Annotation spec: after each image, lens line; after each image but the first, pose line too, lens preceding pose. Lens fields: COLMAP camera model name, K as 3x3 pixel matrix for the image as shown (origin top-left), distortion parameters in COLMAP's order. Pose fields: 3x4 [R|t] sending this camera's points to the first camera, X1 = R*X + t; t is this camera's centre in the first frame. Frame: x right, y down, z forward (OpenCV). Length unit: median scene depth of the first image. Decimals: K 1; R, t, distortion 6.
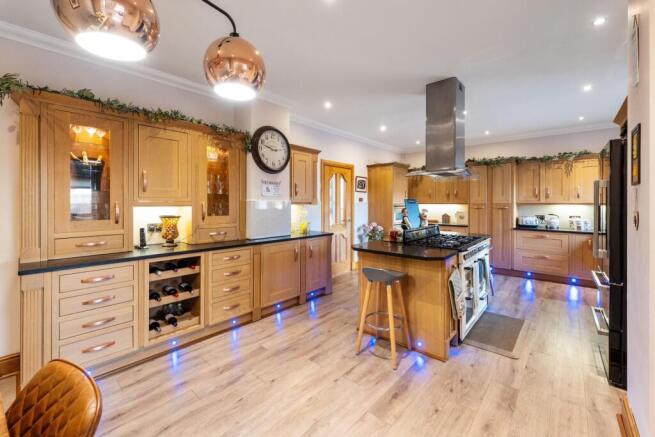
lens RADIAL K [[268.5, 0, 327.6], [0, 268.5, 204.9], [0, 0, 1]] dist [0.001927, 0.000023]
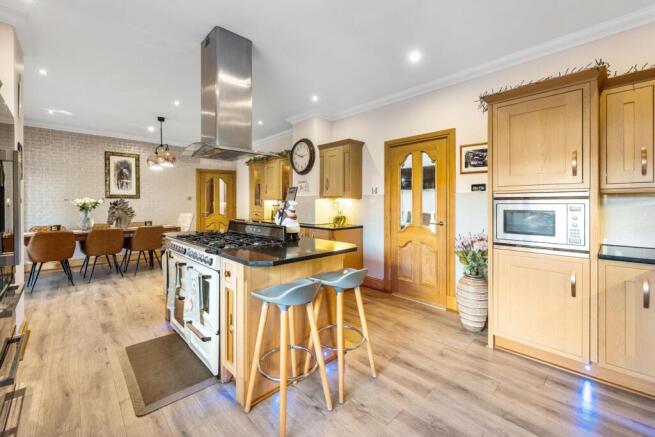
lens RADIAL K [[268.5, 0, 329.3], [0, 268.5, 203.7], [0, 0, 1]] dist [0.001927, 0.000023]
pose [[-0.075510, -0.004588, -0.997134, 1.079533], [-0.010391, 0.999939, -0.003814, 0.029334], [0.997091, 0.010074, -0.075553, 1.221219]]
